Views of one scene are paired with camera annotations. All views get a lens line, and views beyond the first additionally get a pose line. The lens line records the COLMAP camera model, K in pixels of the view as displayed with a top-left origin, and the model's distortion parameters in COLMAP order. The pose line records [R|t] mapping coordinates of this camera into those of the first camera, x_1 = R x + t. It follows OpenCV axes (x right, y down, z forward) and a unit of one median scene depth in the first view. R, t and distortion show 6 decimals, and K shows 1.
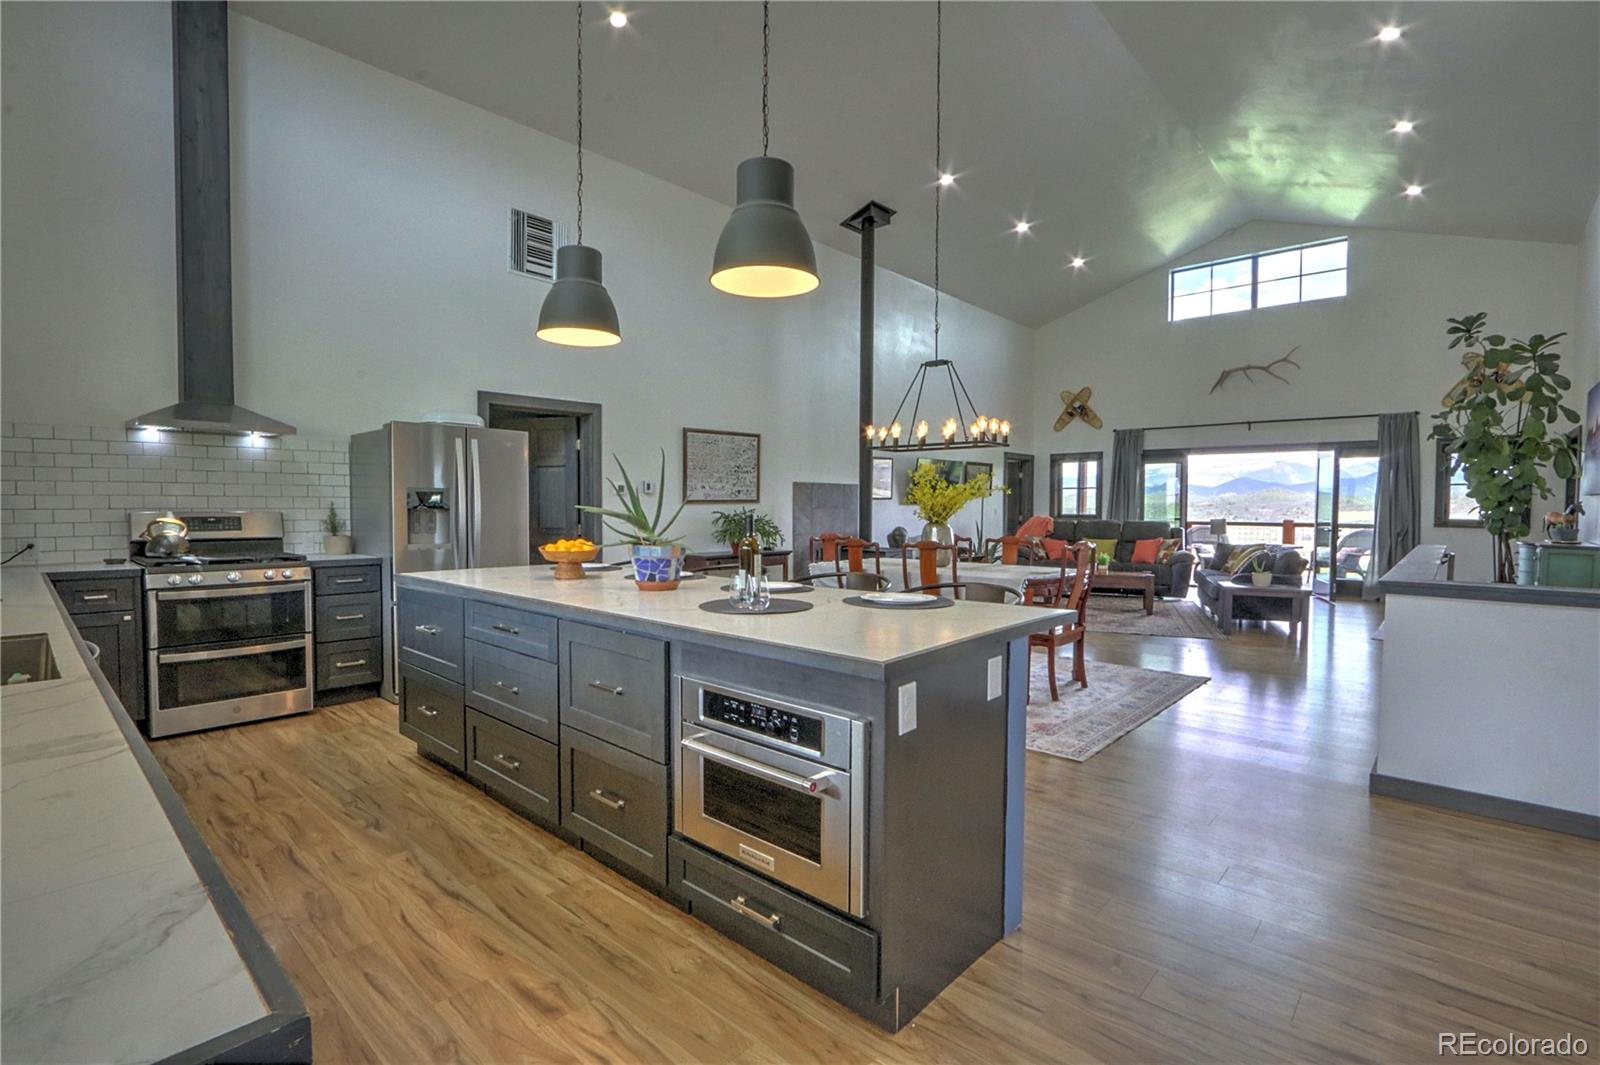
lens RADIAL K [[757.8, 0, 799.9], [0, 757.8, 531.0], [0, 0, 1]] dist [-0.013144, -0.002500]
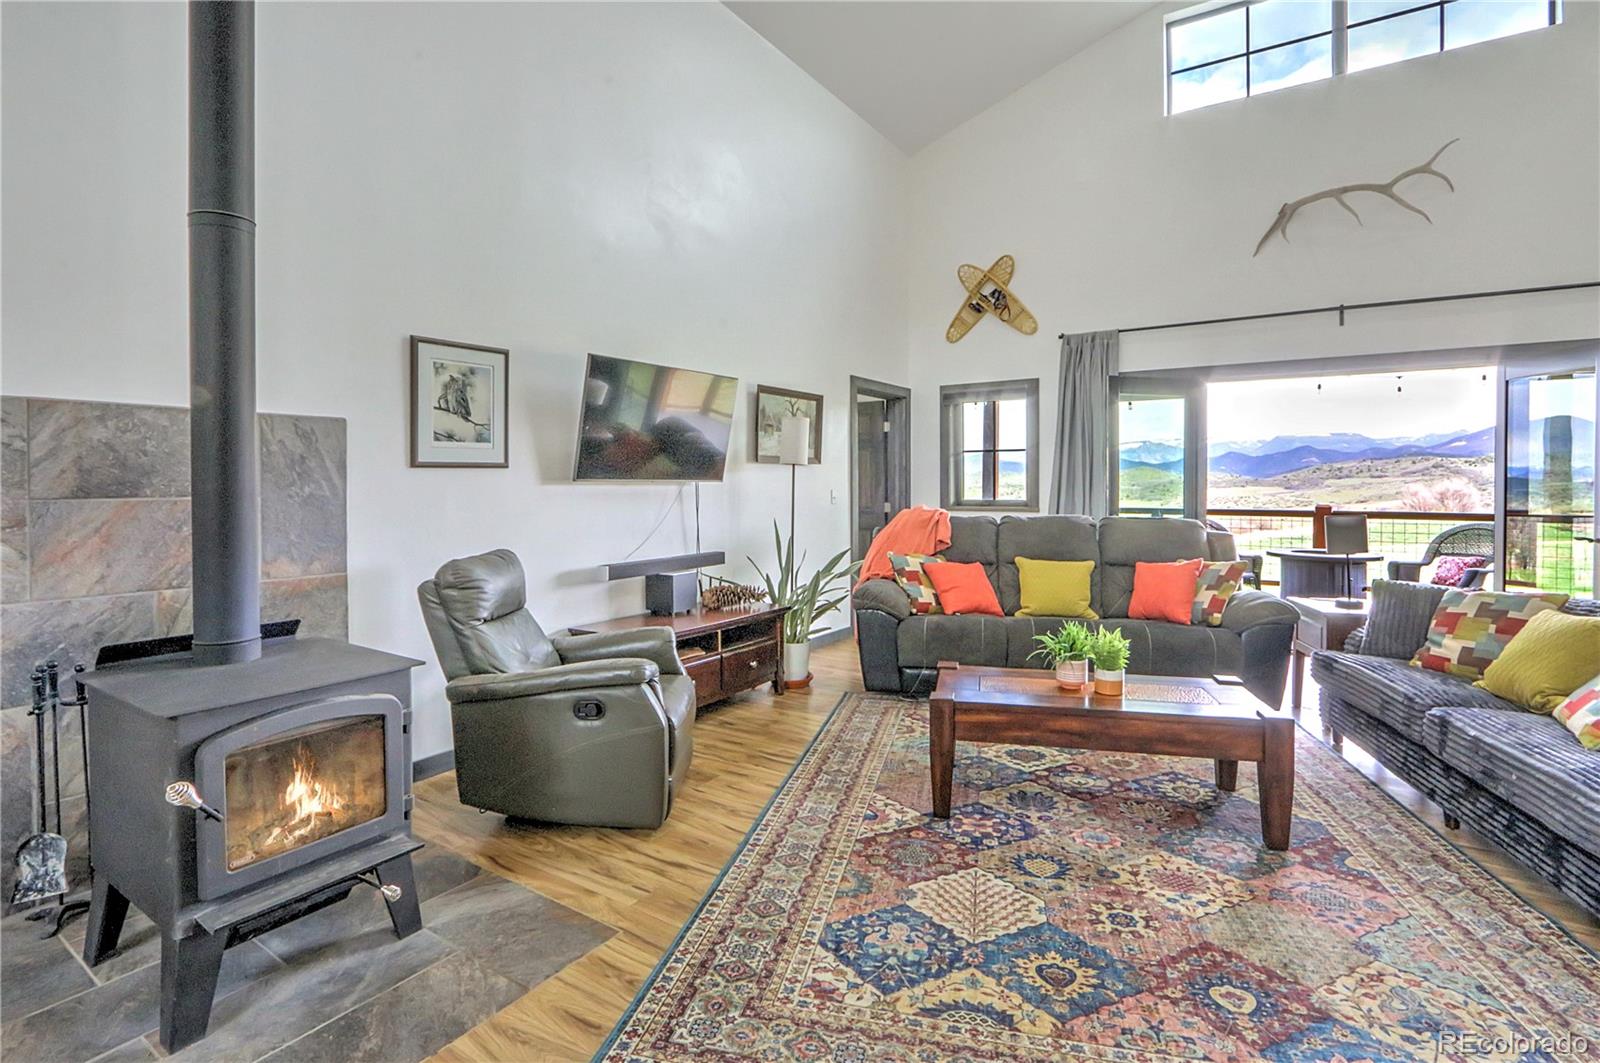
lens RADIAL K [[757.8, 0, 802.0], [0, 757.8, 495.4], [0, 0, 1]] dist [-0.013144, -0.002500]
pose [[0.989094, -0.005402, 0.147186, 0.169012], [0.008485, 0.999757, -0.020325, -0.016715], [-0.147041, 0.021352, 0.988900, 0.528080]]
